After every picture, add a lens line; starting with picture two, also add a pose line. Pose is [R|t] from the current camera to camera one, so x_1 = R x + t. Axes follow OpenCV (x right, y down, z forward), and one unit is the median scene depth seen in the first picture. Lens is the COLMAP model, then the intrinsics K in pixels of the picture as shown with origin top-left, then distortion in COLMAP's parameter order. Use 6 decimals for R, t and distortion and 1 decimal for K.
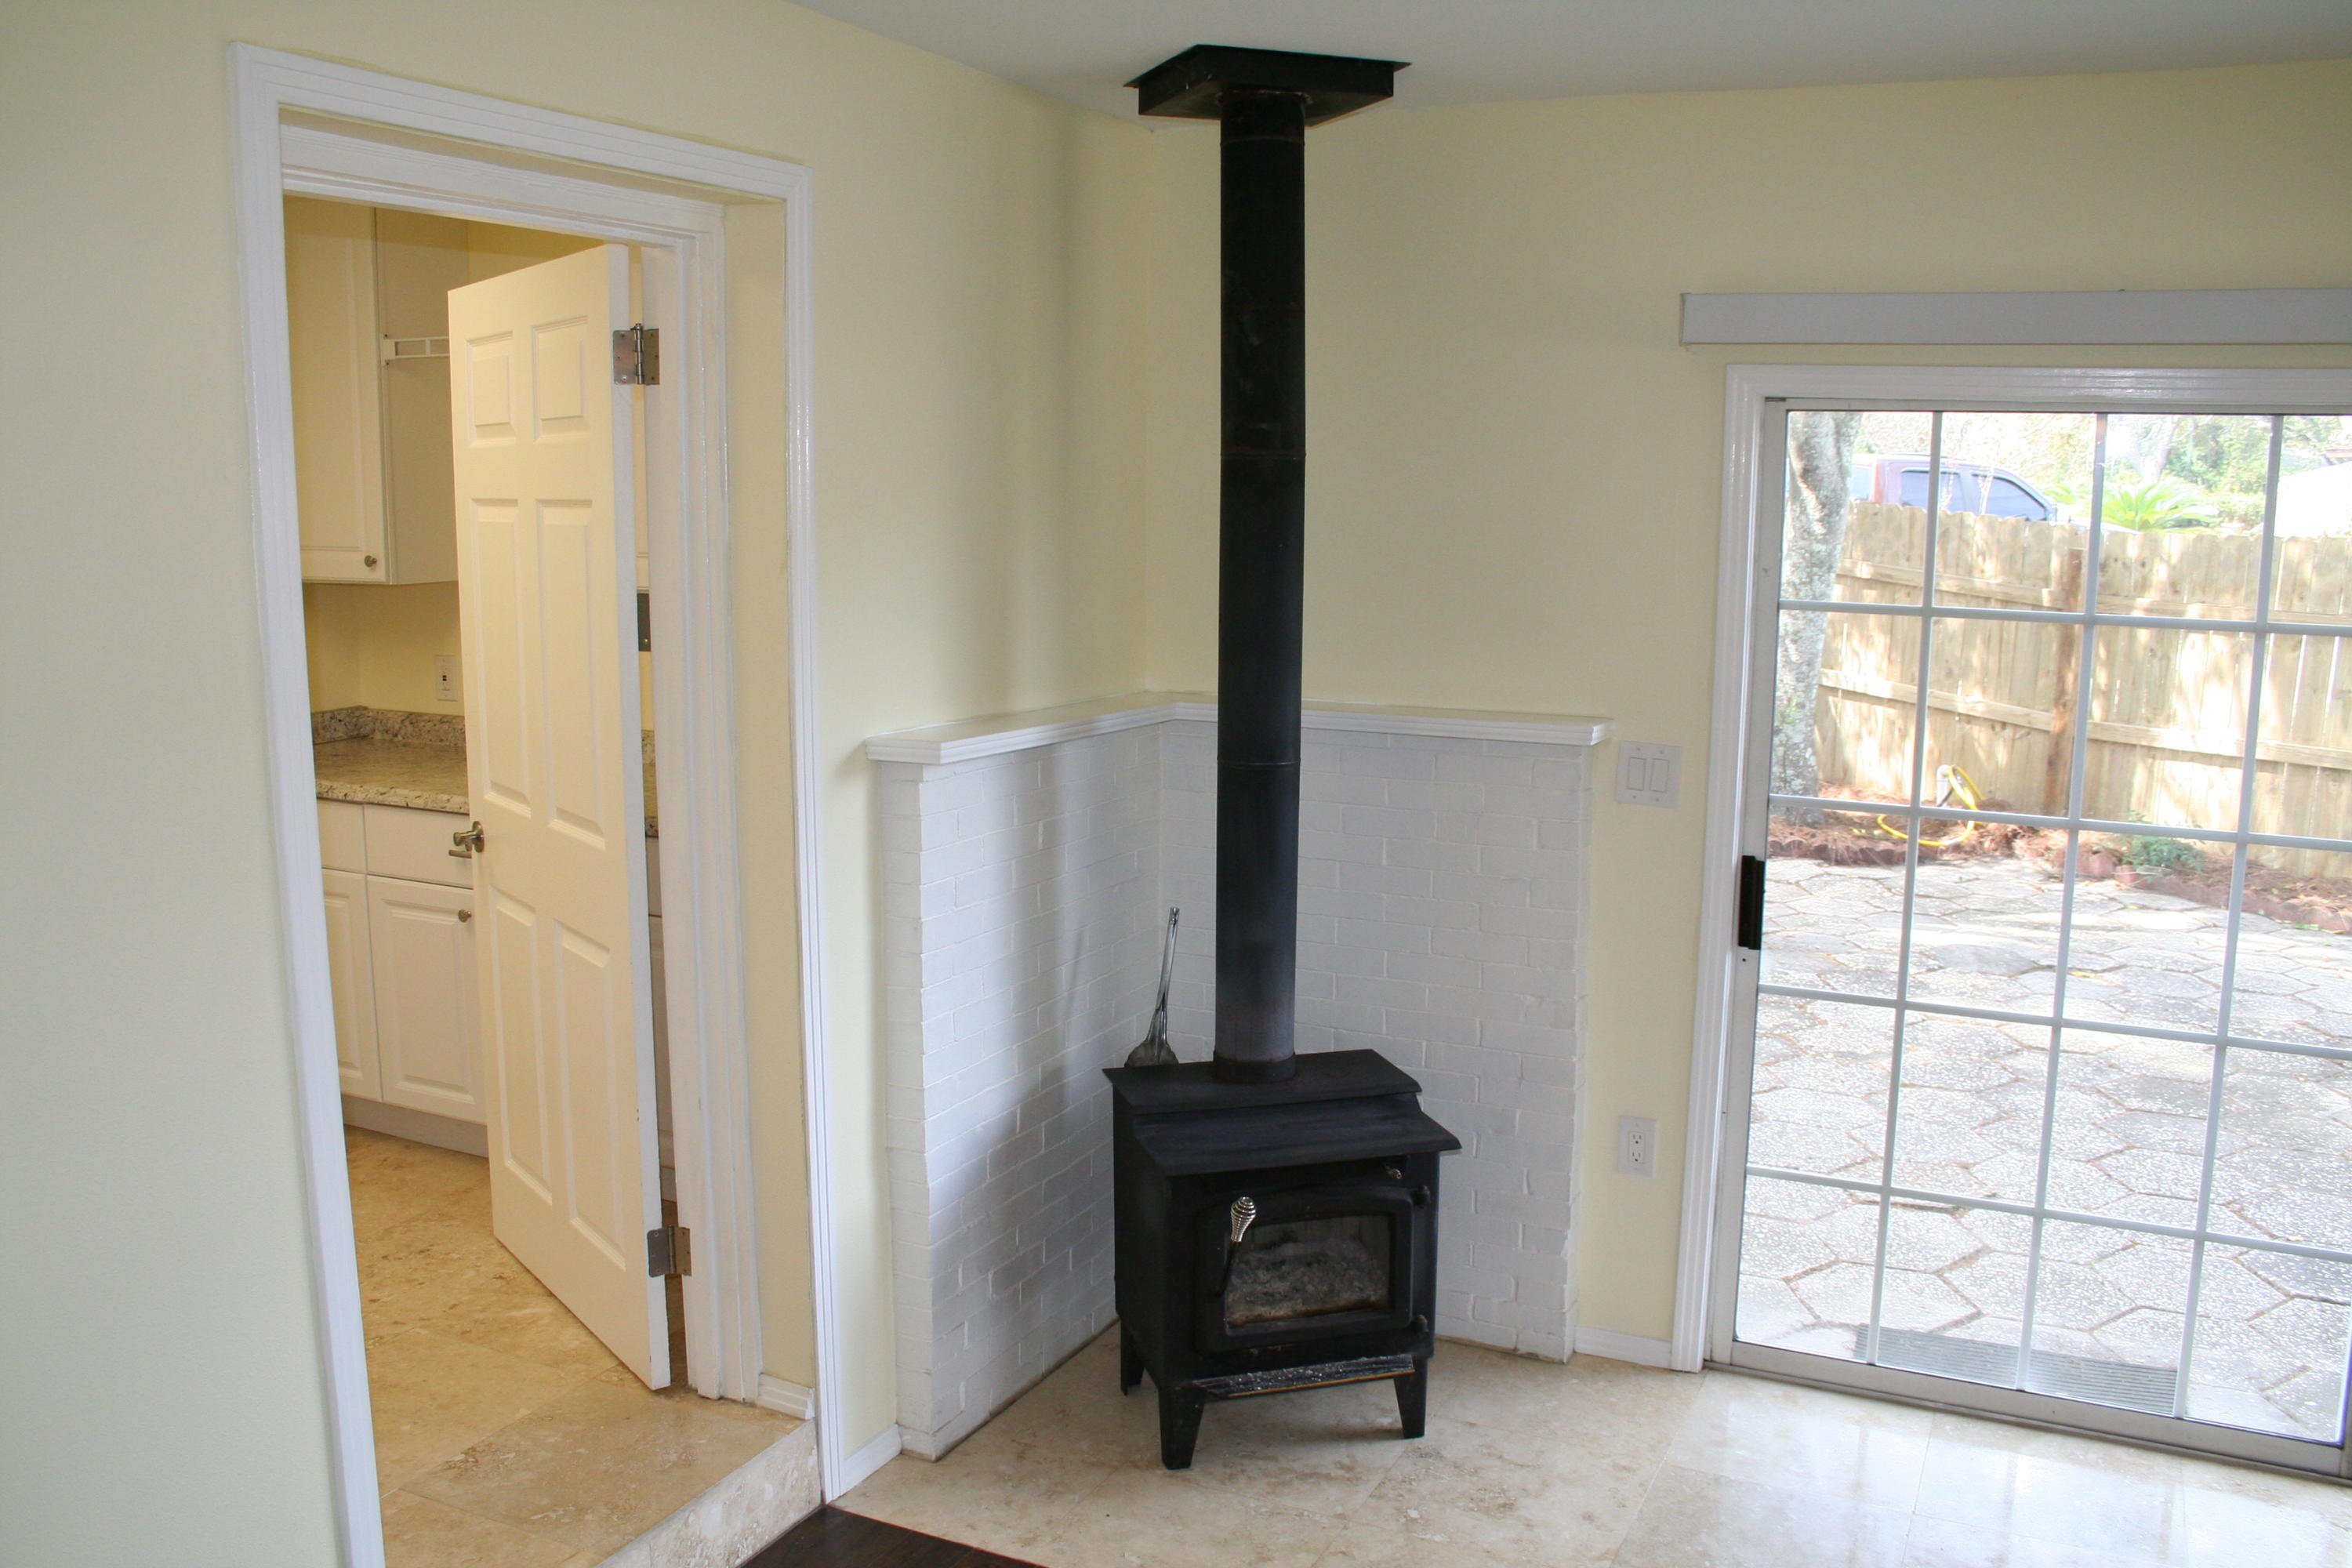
lens RADIAL K [[1951.6, 0, 1176.0], [0, 1951.6, 784.0], [0, 0, 1]] dist [-0.161689, 0.140980]
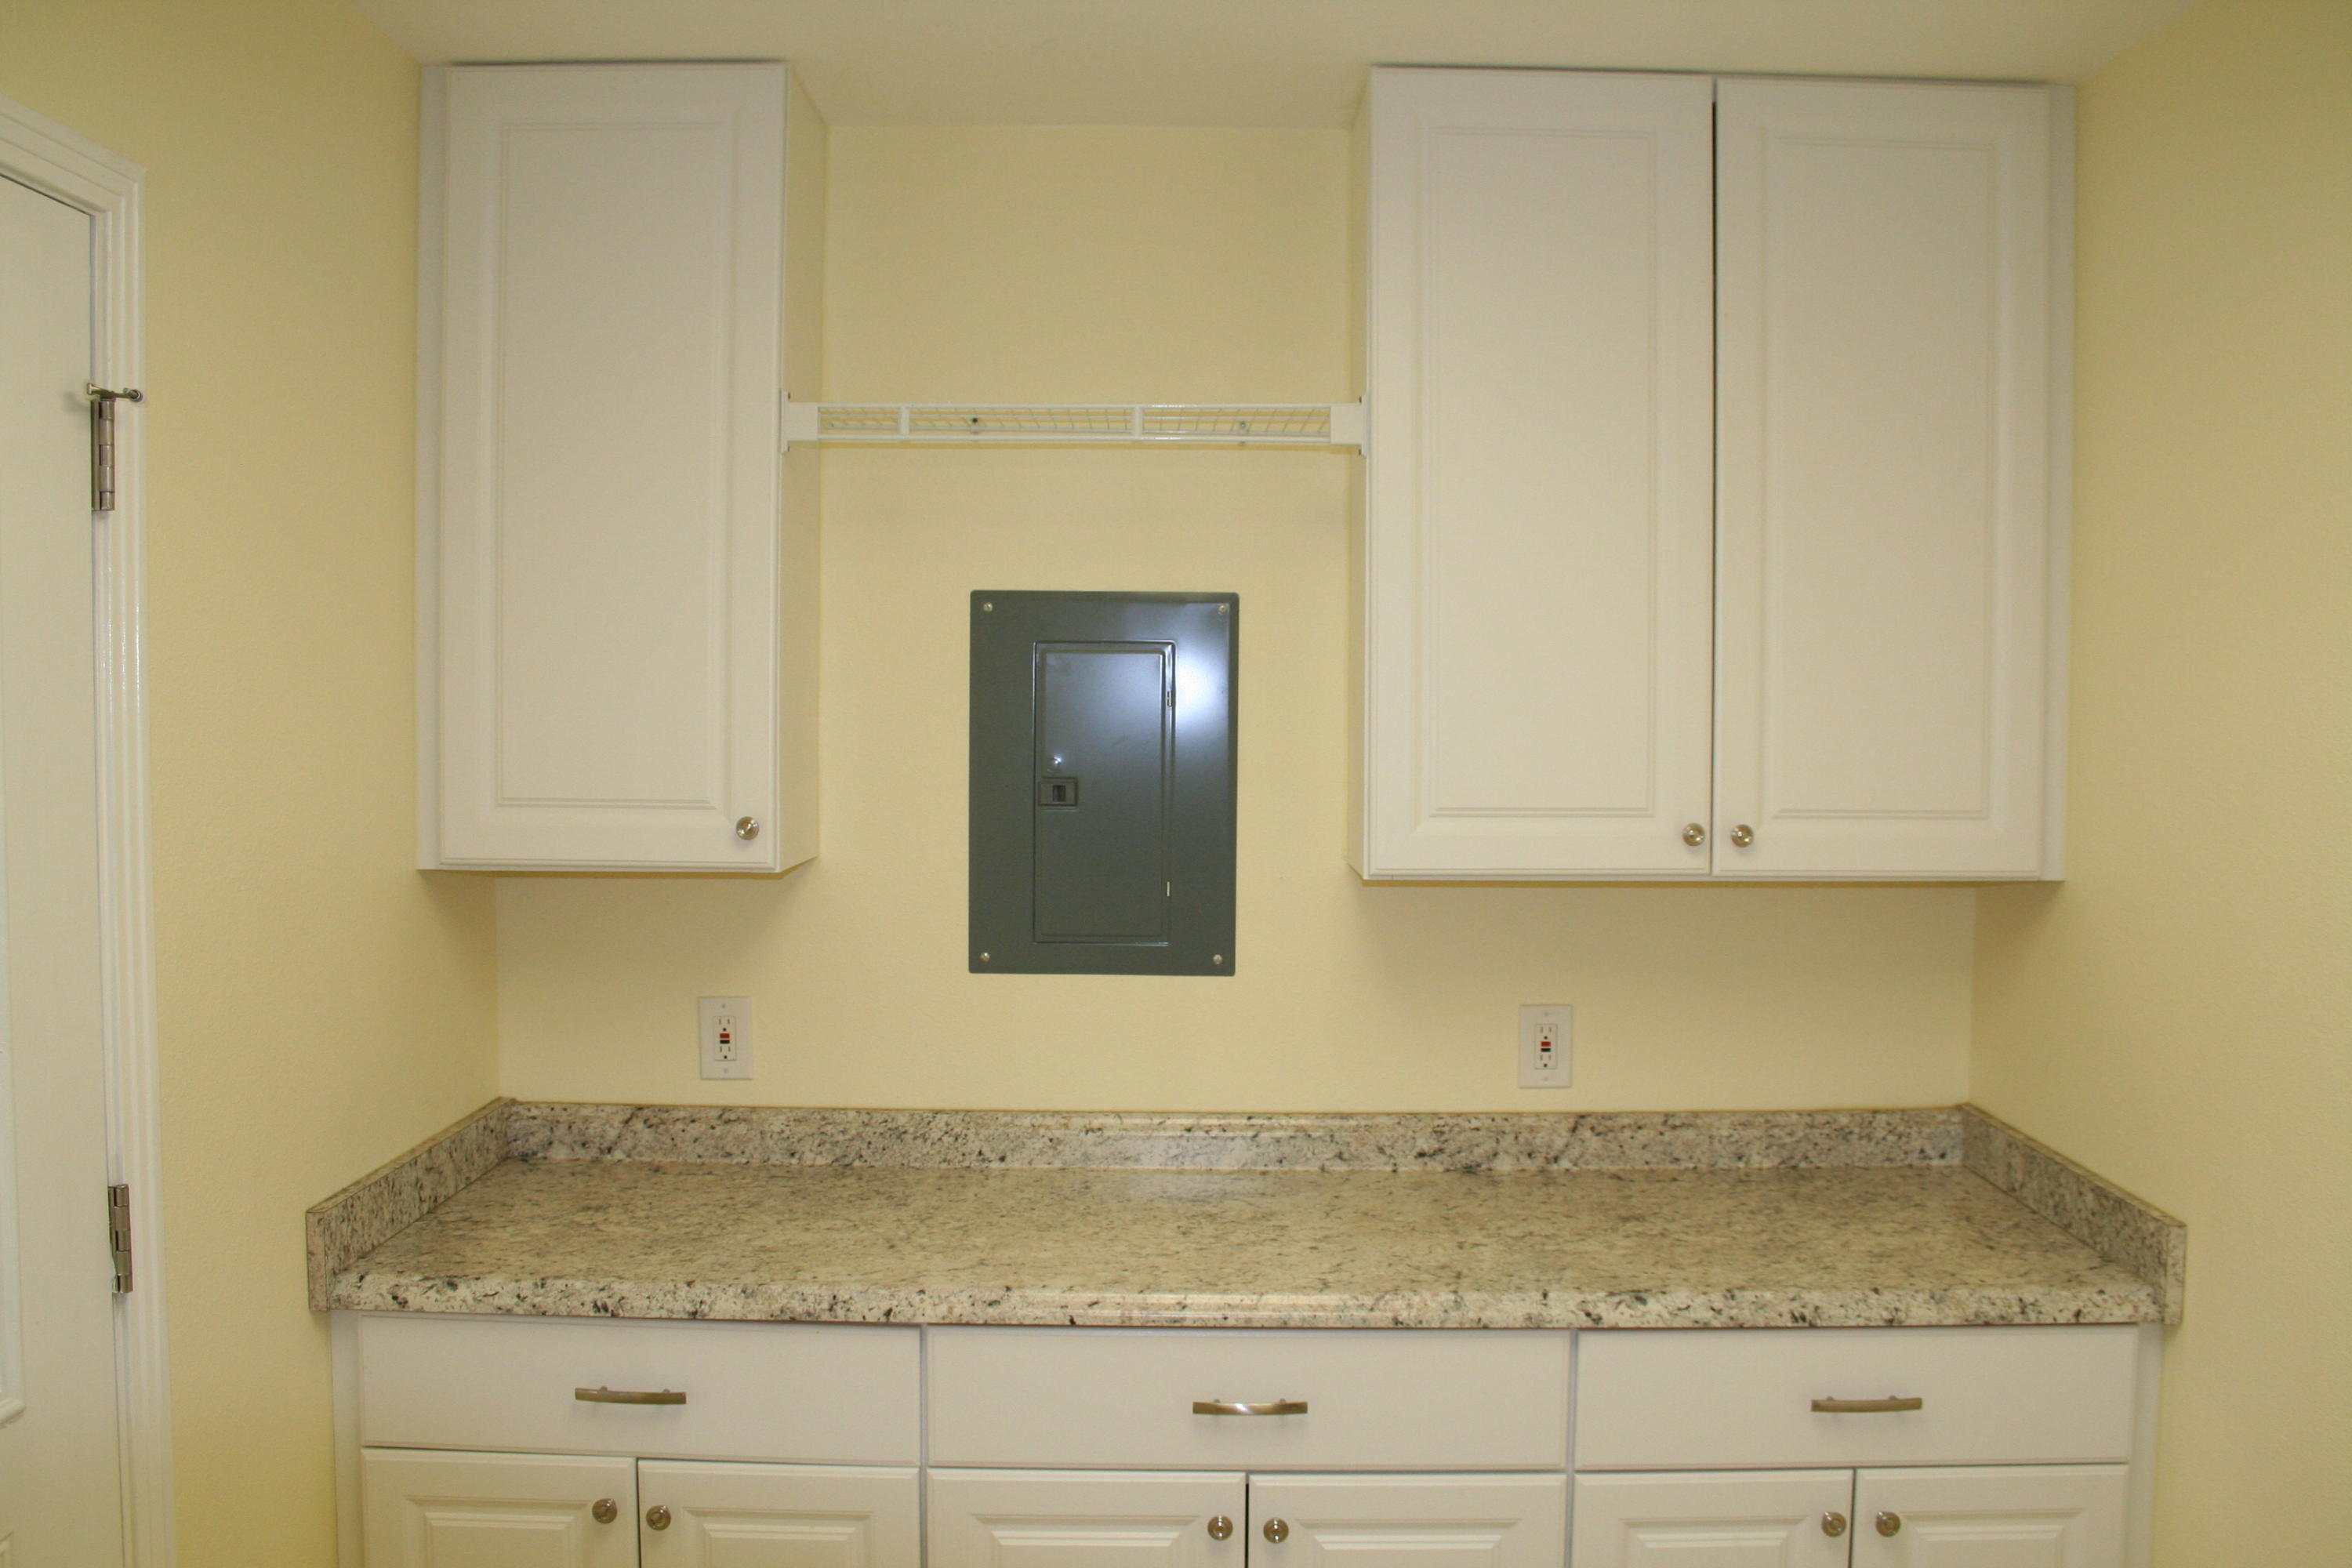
lens RADIAL K [[1951.6, 0, 1176.0], [0, 1951.6, 784.0], [0, 0, 1]] dist [-0.161689, 0.140980]
pose [[0.899550, -0.021010, 0.436311, -0.546014], [0.070403, 0.992757, -0.097346, -0.070074], [-0.431106, 0.118285, 0.894515, 0.482510]]
